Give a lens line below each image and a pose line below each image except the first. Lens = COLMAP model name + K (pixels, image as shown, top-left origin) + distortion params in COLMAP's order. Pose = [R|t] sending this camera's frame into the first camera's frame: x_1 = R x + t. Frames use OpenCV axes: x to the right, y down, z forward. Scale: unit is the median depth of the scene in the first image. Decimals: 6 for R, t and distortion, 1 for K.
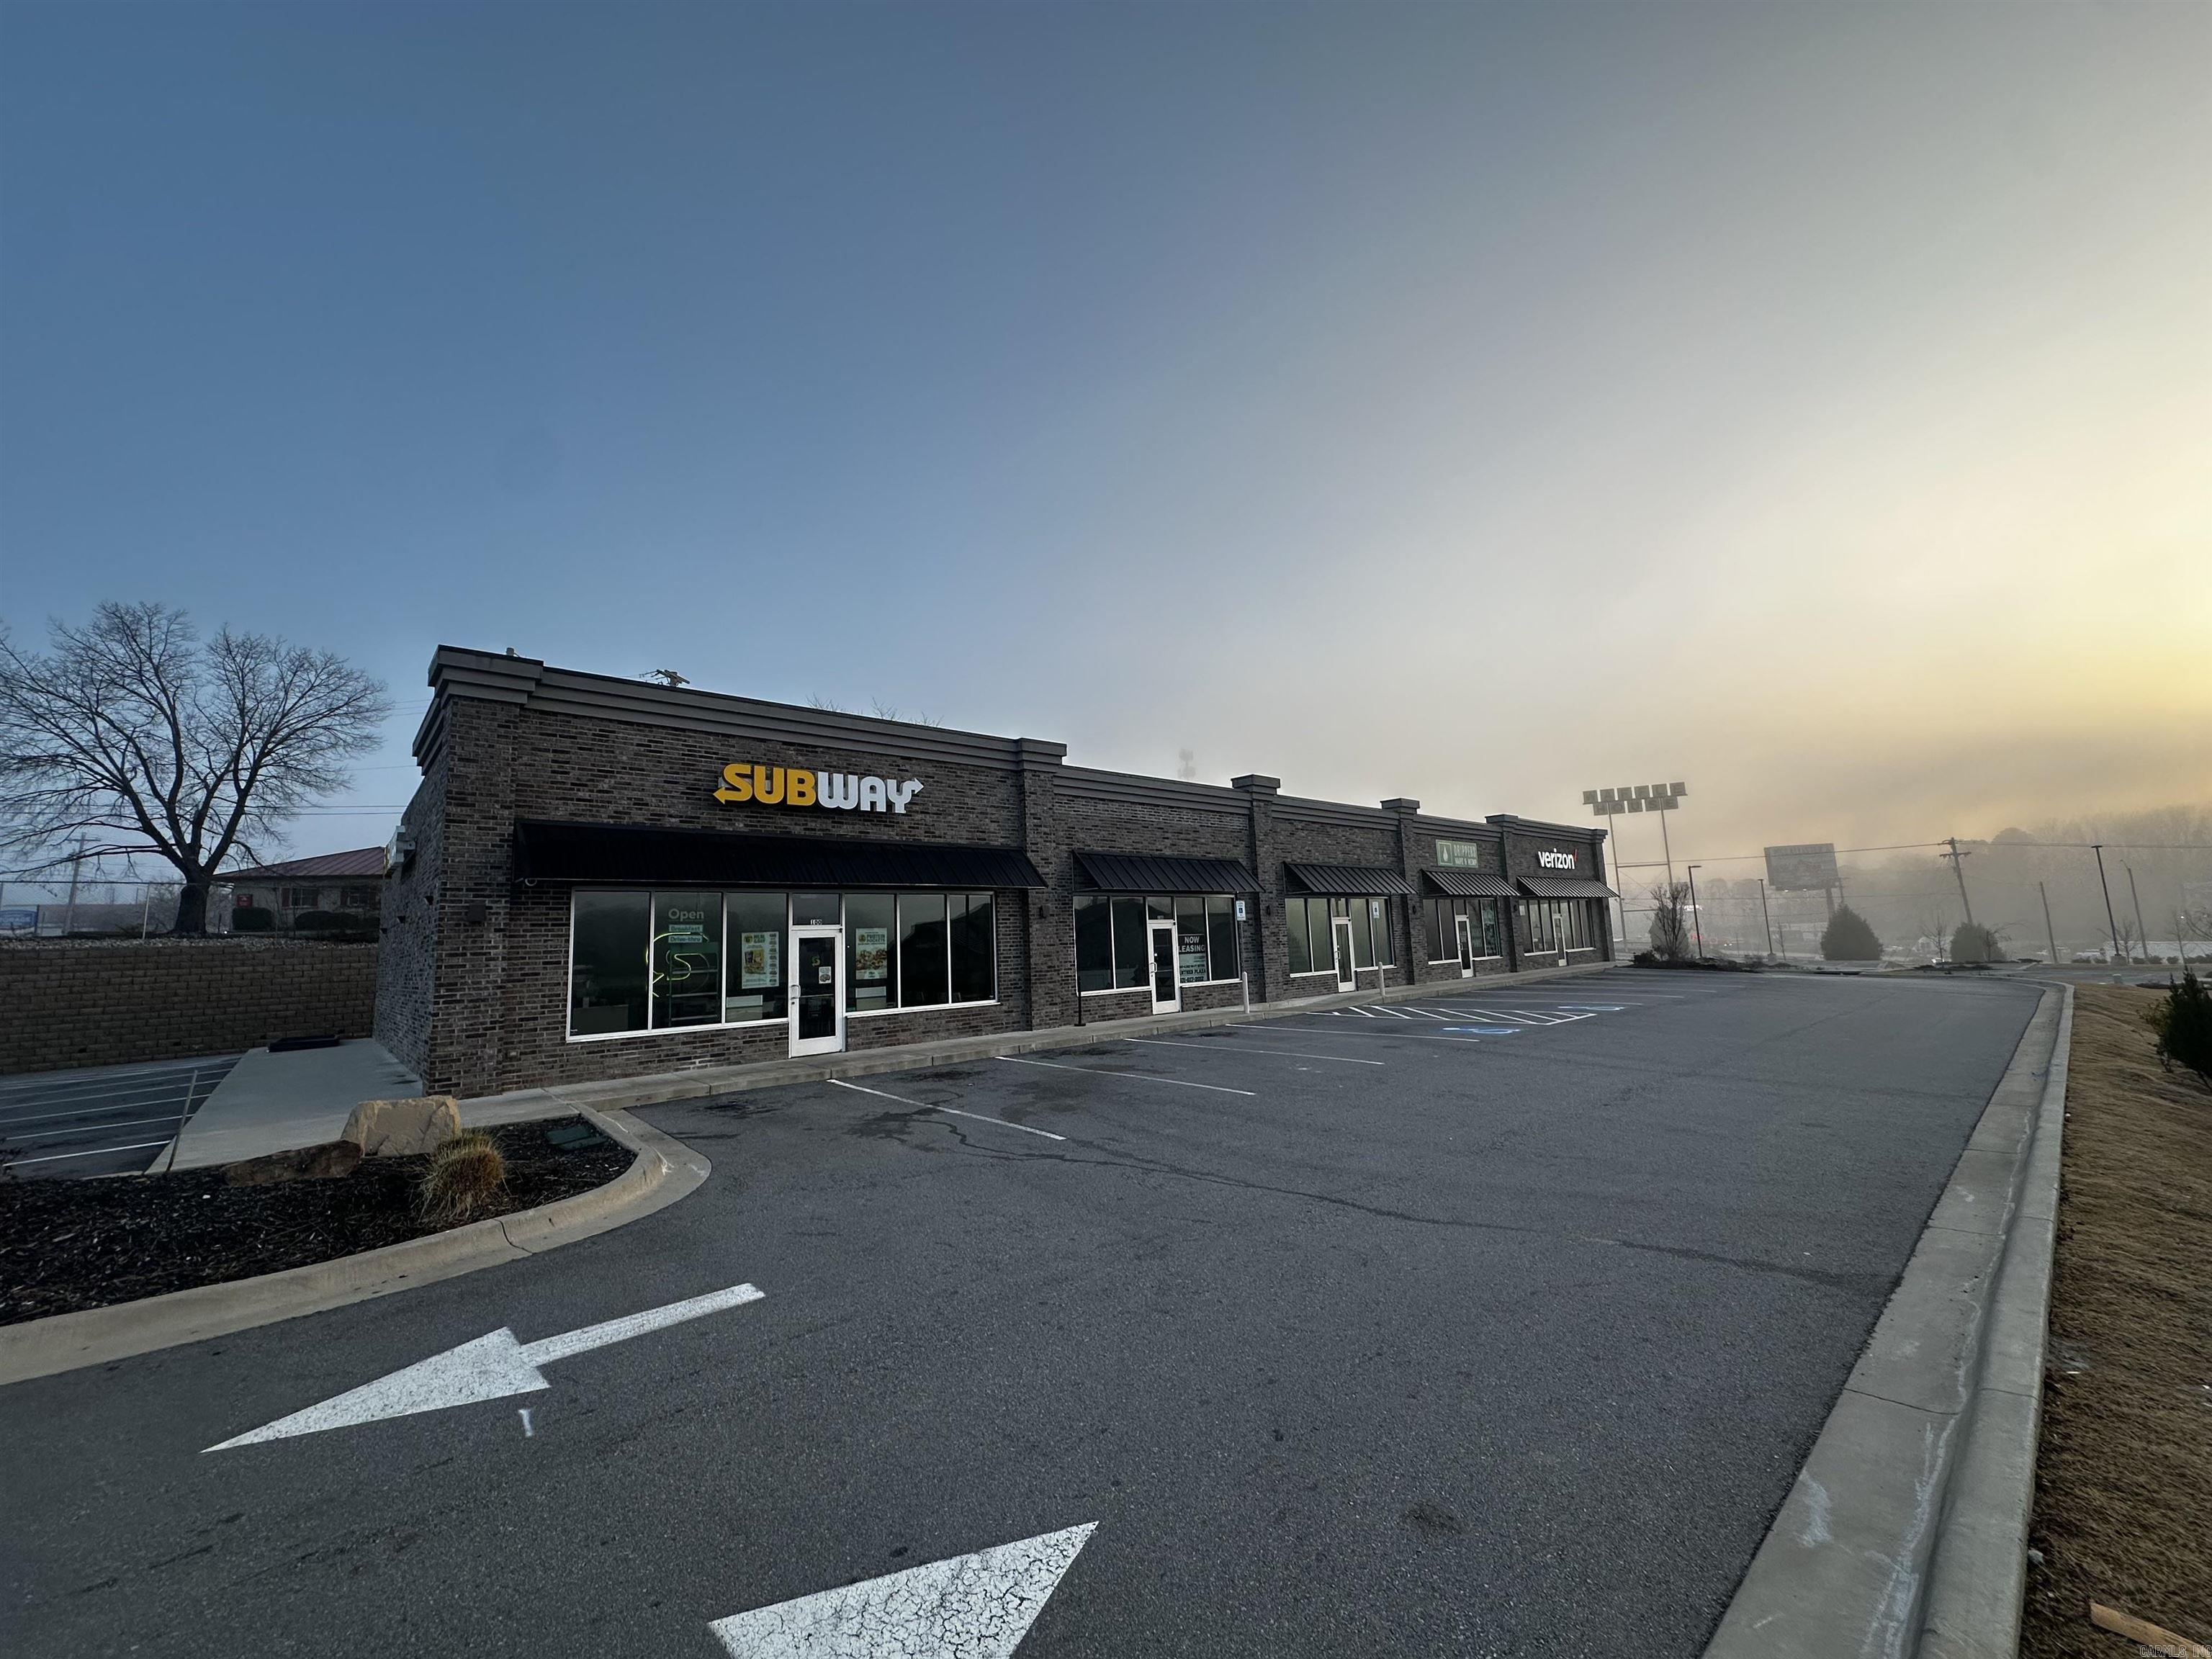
lens RADIAL K [[879.2, 0, 1105.0], [0, 879.2, 832.7], [0, 0, 1]] dist [-0.002726, 0.000663]
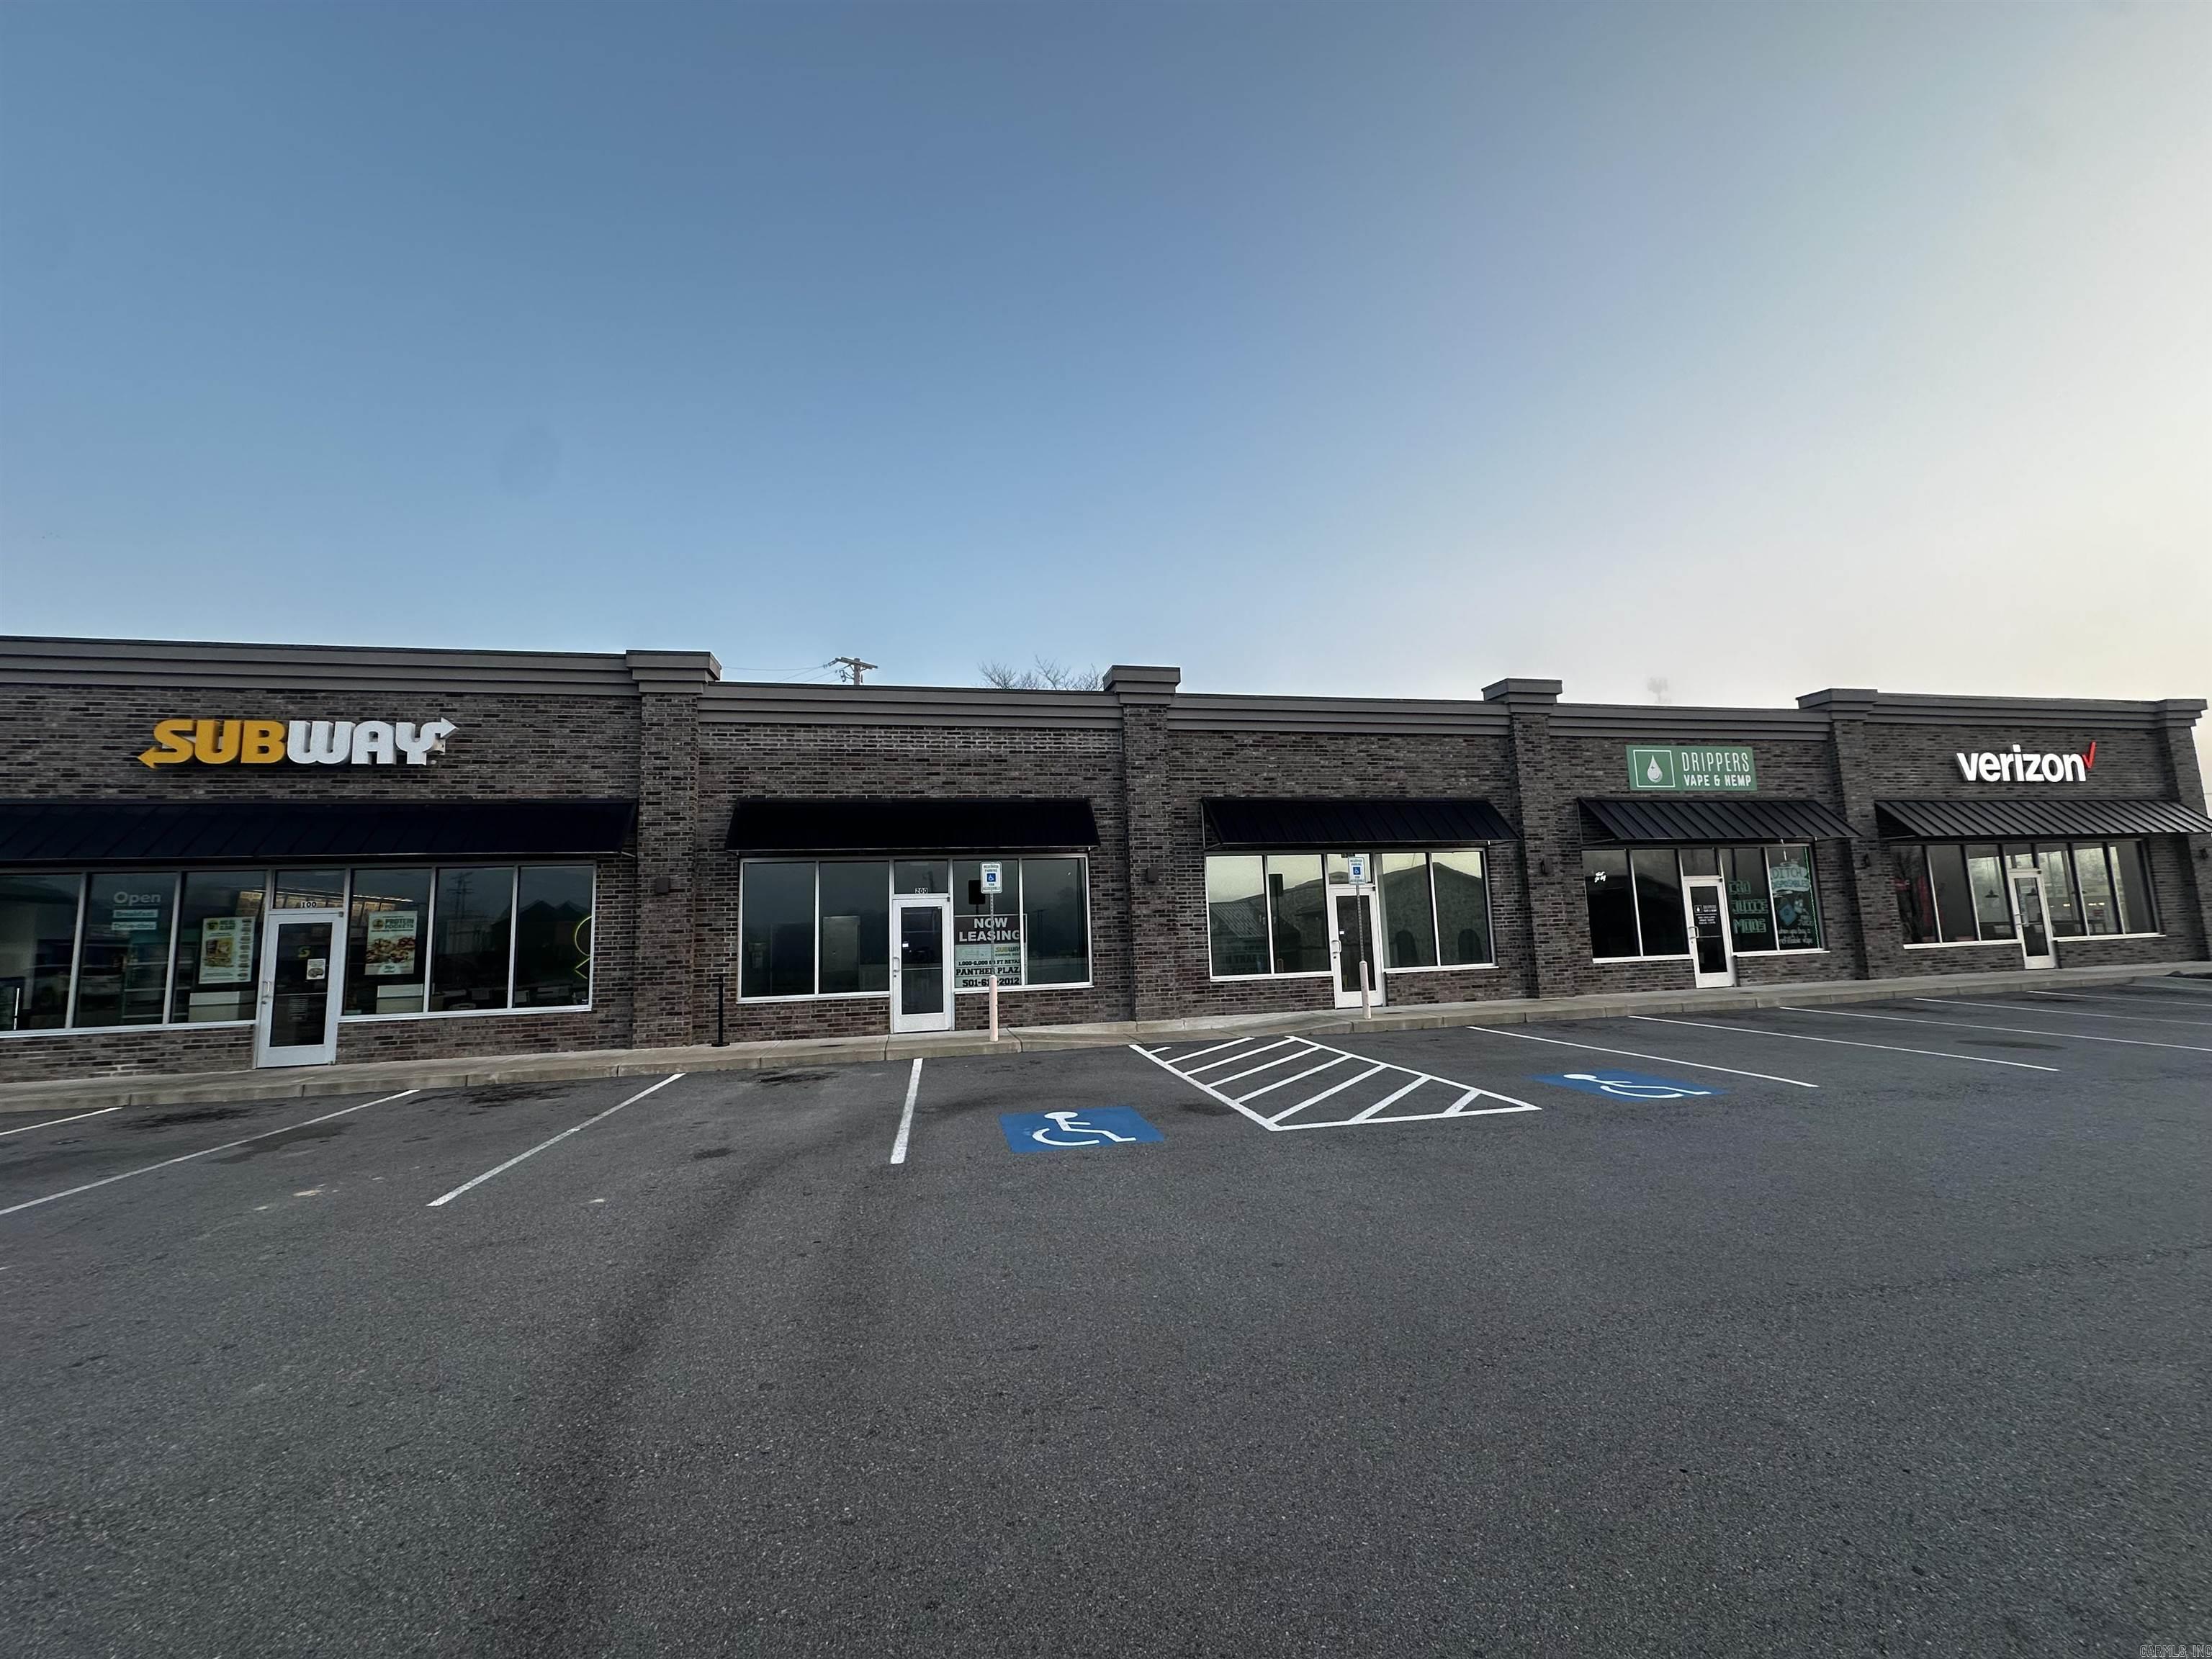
lens RADIAL K [[879.2, 0, 1105.0], [0, 879.2, 832.7], [0, 0, 1]] dist [-0.002726, 0.000663]
pose [[0.865916, -0.037725, -0.498766, 0.631493], [0.059799, 0.997808, 0.028348, 0.048734], [0.496603, -0.054373, 0.866273, 0.575958]]
